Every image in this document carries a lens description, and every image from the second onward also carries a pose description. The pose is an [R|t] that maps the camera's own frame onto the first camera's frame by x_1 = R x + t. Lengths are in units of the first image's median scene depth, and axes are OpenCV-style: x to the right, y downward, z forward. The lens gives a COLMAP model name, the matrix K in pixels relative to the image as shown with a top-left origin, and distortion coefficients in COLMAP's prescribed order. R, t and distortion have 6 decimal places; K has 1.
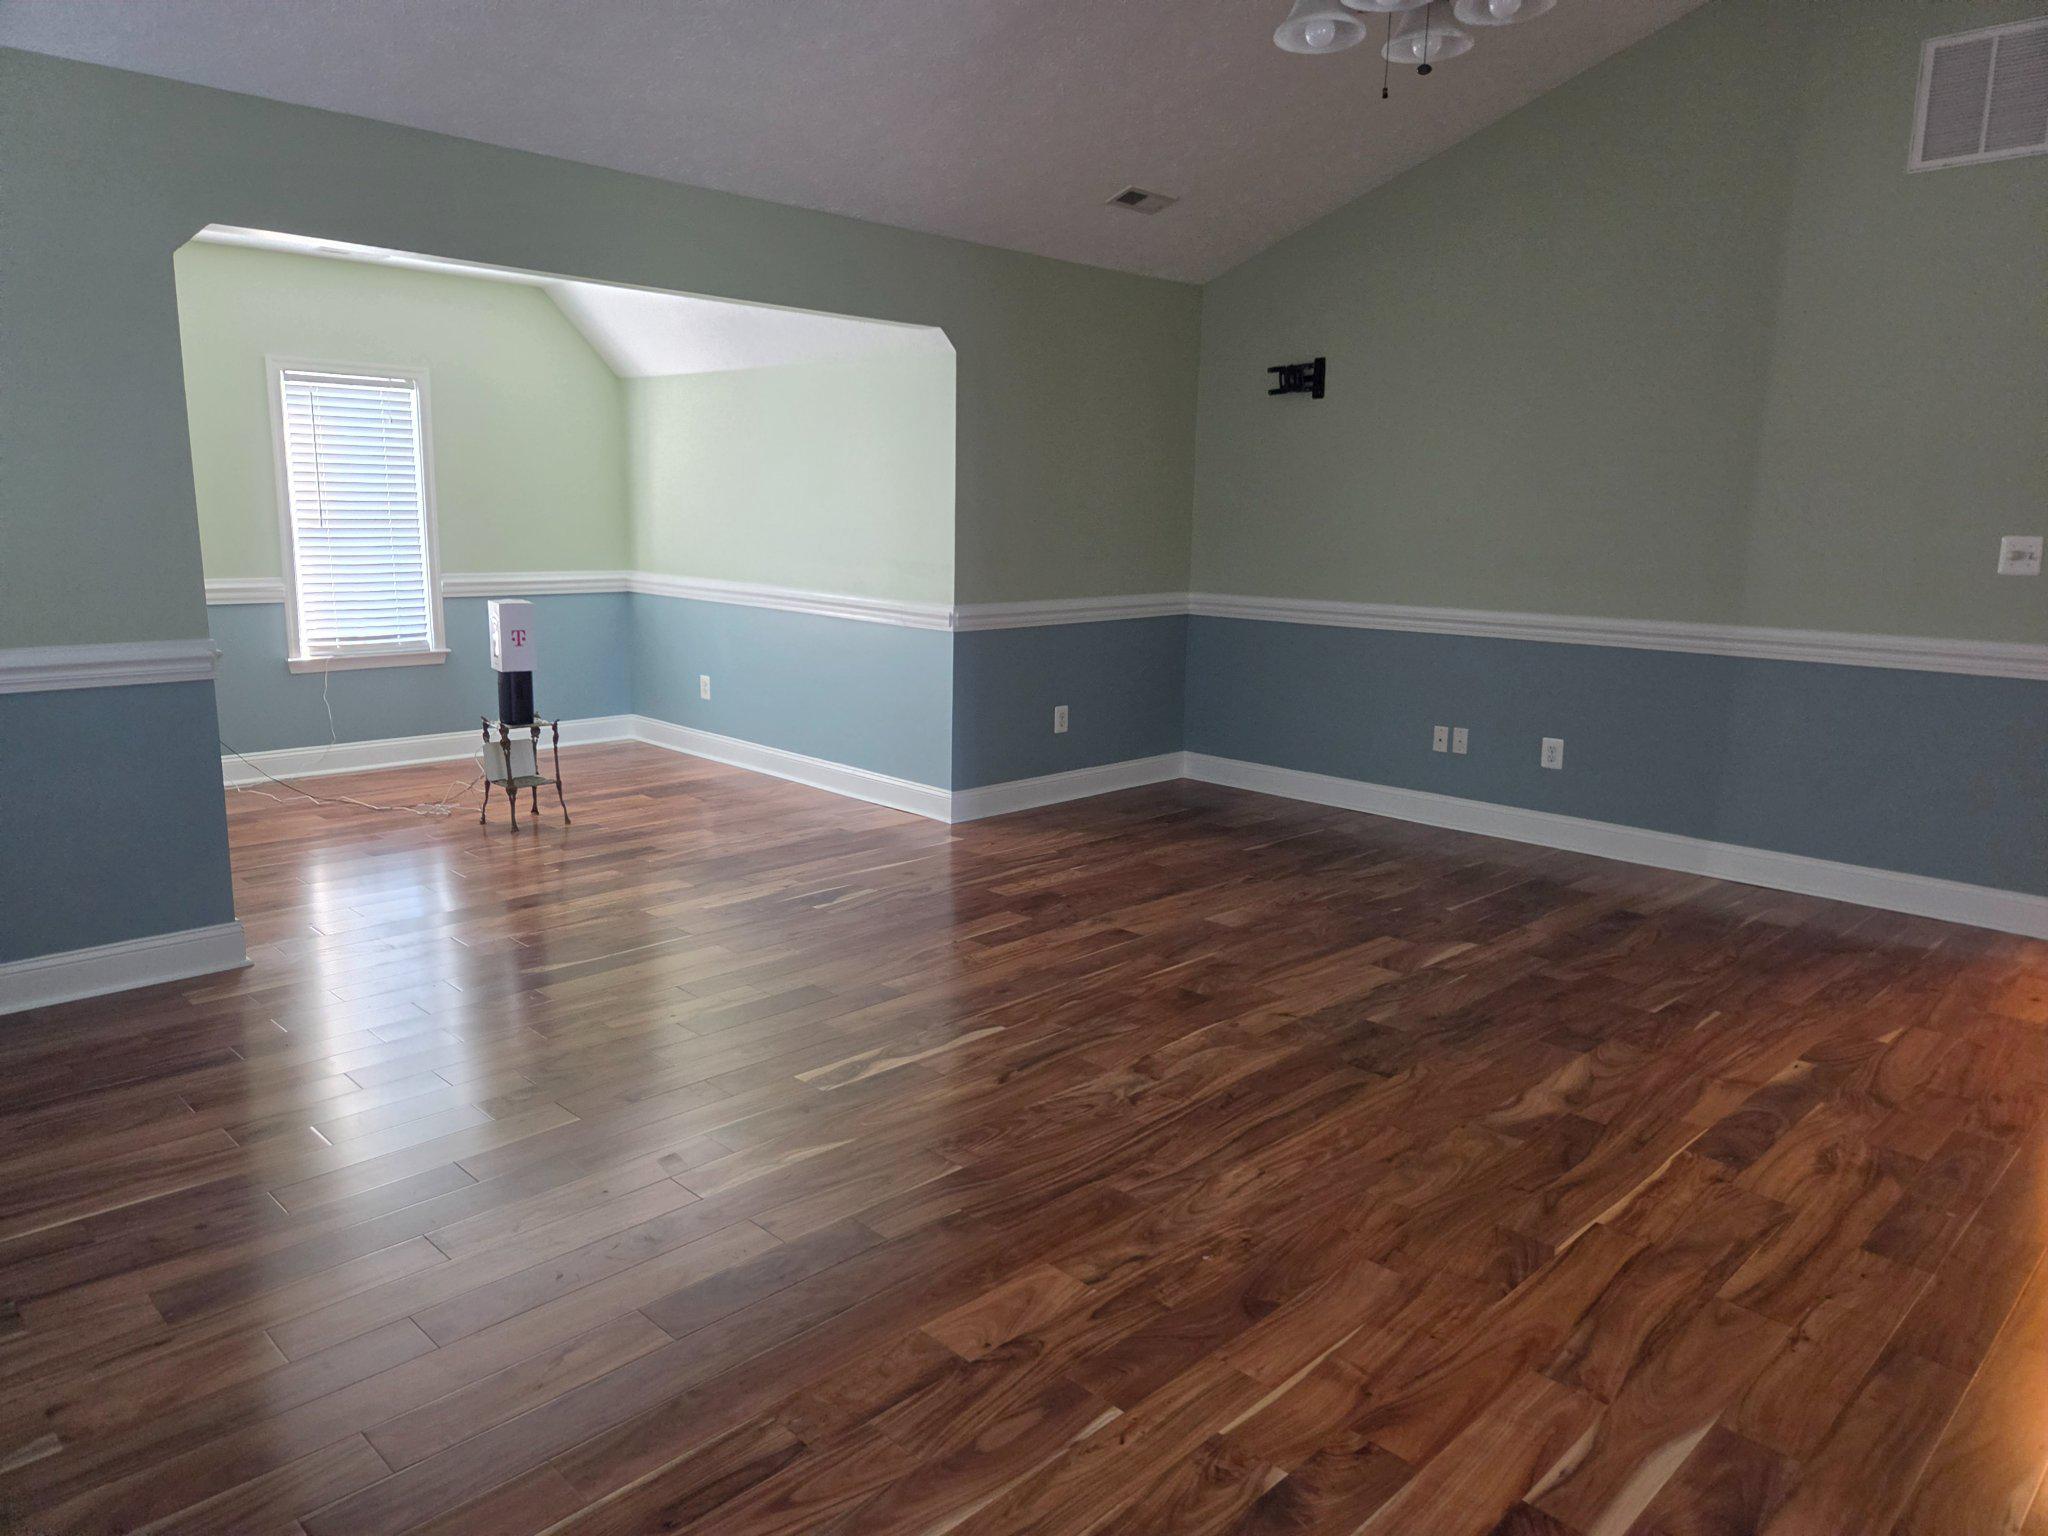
lens RADIAL K [[1372.9, 0, 1028.8], [0, 1372.9, 758.6], [0, 0, 1]] dist [0.046792, -0.029464]
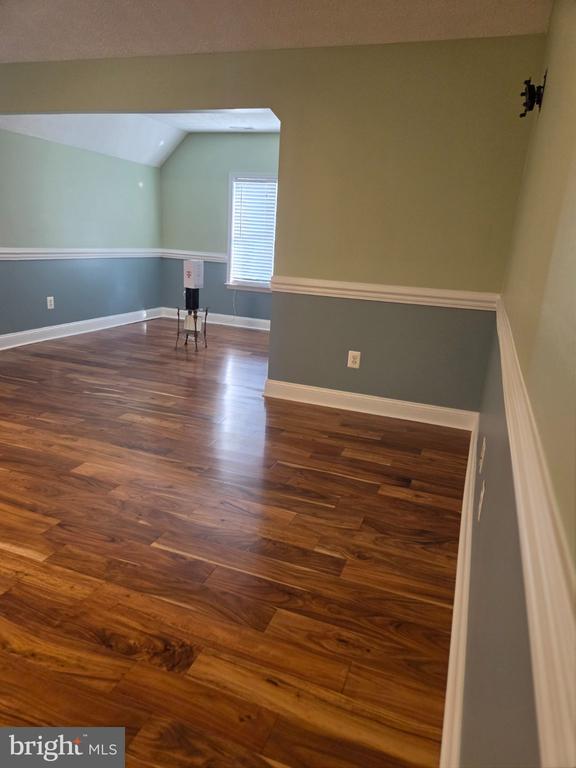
lens RADIAL K [[514.8, 0, 289.7], [0, 514.8, 387.1], [0, 0, 1]] dist [0.046792, -0.029464]
pose [[0.424415, 0.259623, -0.867449, 0.520787], [-0.215610, 0.959433, 0.181662, -0.090496], [0.879423, 0.109931, 0.463175, 0.661649]]
